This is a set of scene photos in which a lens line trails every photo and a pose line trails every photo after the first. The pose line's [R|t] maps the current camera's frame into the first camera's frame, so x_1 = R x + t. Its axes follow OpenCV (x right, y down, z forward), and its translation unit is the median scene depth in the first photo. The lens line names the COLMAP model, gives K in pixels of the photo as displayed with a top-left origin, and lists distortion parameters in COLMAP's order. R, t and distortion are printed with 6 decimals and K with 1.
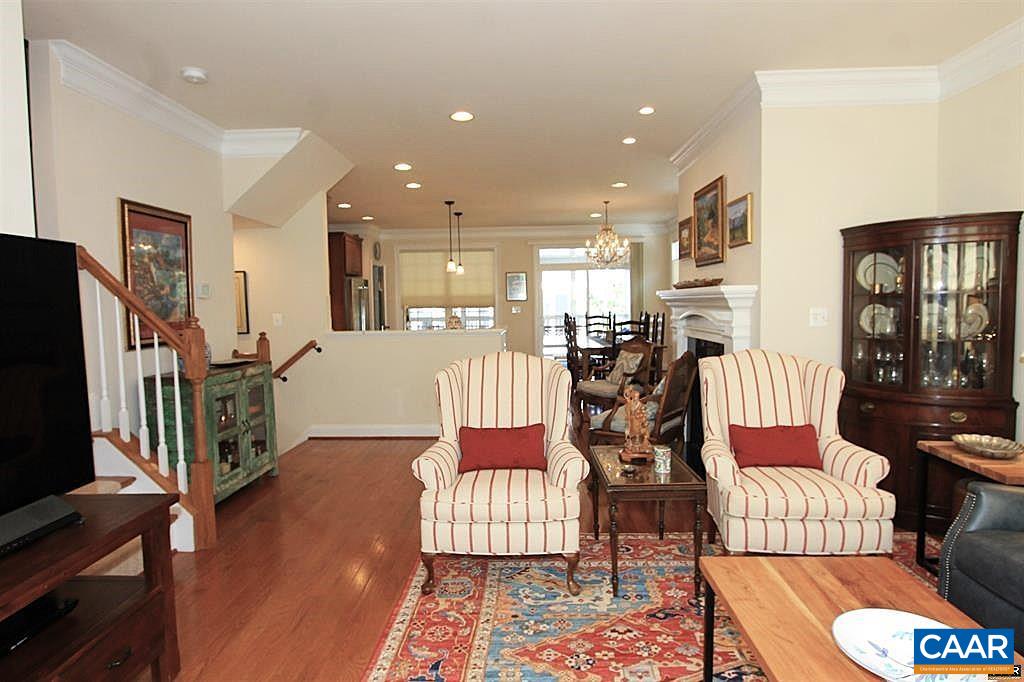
lens RADIAL K [[576.1, 0, 512.0], [0, 576.1, 341.0], [0, 0, 1]] dist [-0.000433, 0.000919]
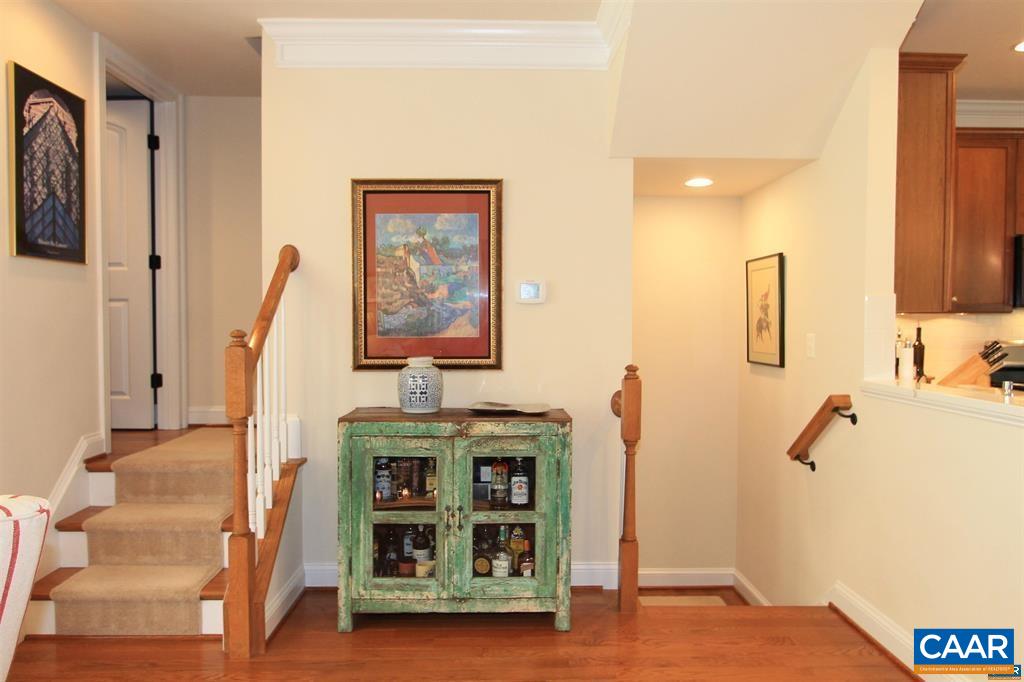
lens RADIAL K [[664.4, 0, 512.0], [0, 664.4, 341.0], [0, 0, 1]] dist [-0.007879, 0.000767]
pose [[0.050020, 0.050605, -0.997465, 0.230579], [-0.068432, 0.996542, 0.047127, -0.074185], [0.996401, 0.065902, 0.053310, 1.058421]]
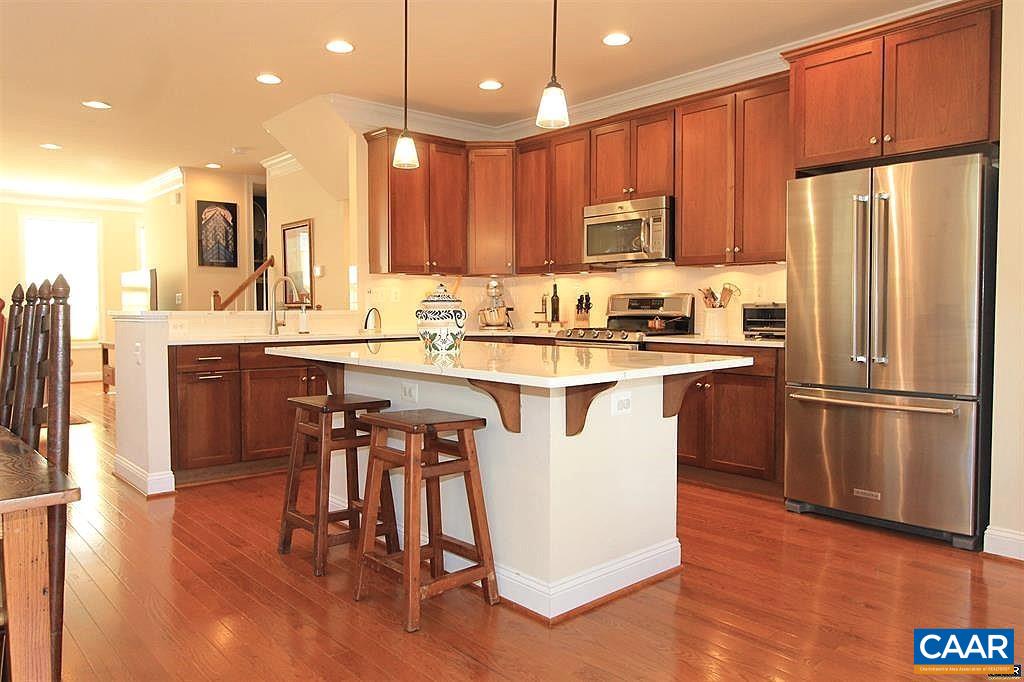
lens RADIAL K [[723.9, 0, 512.0], [0, 723.9, 341.0], [0, 0, 1]] dist [-0.020979, 0.003273]
pose [[-0.730718, 0.049543, -0.680880, 0.314625], [-0.030696, 0.993970, 0.105267, -0.129788], [0.681989, 0.097821, -0.724791, 2.833213]]
